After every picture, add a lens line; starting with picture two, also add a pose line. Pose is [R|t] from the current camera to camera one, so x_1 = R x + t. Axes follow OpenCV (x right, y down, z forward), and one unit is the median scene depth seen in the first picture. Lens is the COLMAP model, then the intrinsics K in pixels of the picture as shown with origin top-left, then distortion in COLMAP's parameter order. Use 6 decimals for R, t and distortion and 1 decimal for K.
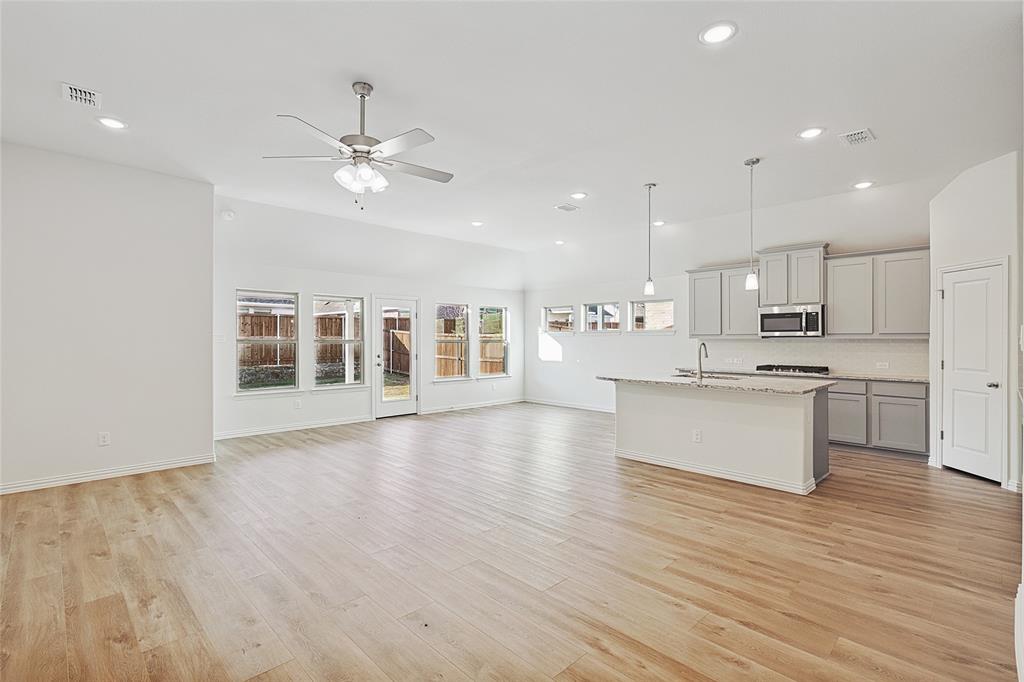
lens RADIAL K [[474.7, 0, 512.0], [0, 474.7, 338.1], [0, 0, 1]] dist [0.000915, -0.000157]
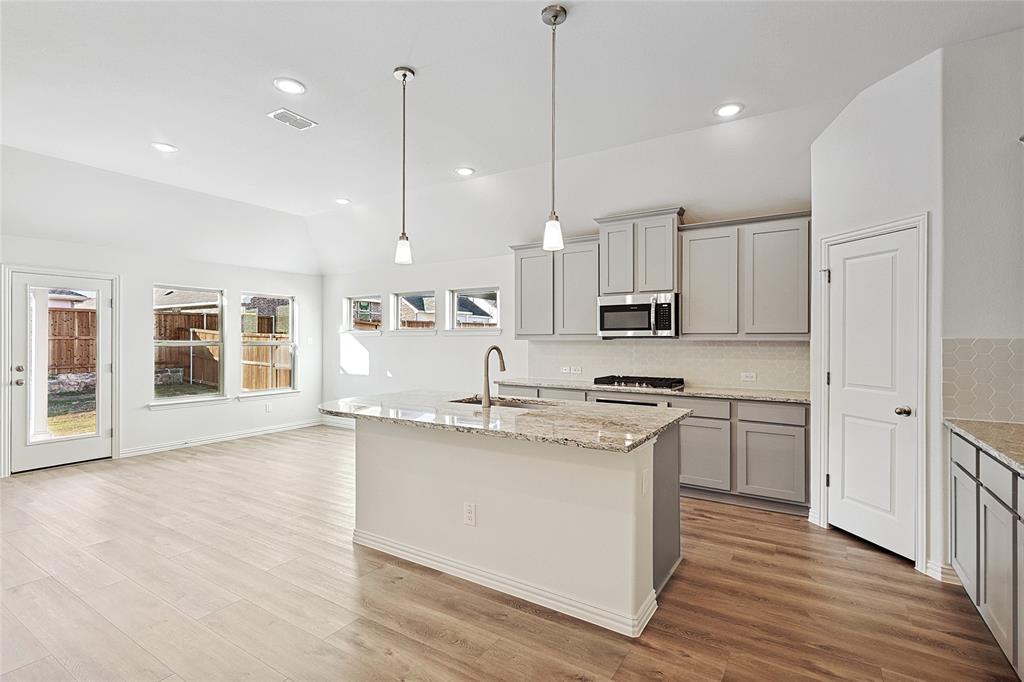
lens RADIAL K [[480.0, 0, 512.0], [0, 480.0, 341.0], [0, 0, 1]] dist [0.004376, 0.000150]
pose [[0.973011, 0.001034, 0.230758, 0.249954], [-0.001631, 0.999996, 0.002396, 0.001137], [-0.230755, -0.002708, 0.973008, 0.357582]]
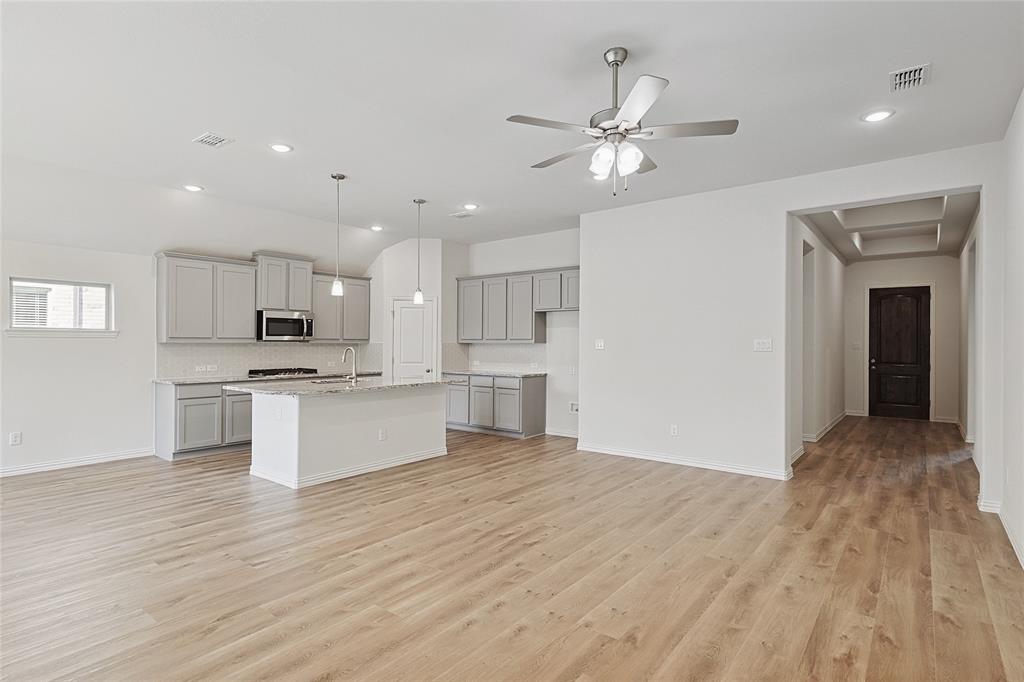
lens RADIAL K [[522.1, 0, 512.0], [0, 522.1, 341.0], [0, 0, 1]] dist [-0.002000, -0.000608]
pose [[-0.127857, 0.003894, 0.991785, -0.662807], [-0.005699, 0.999973, -0.004661, -0.000366], [-0.991776, -0.006248, -0.127831, 0.702668]]
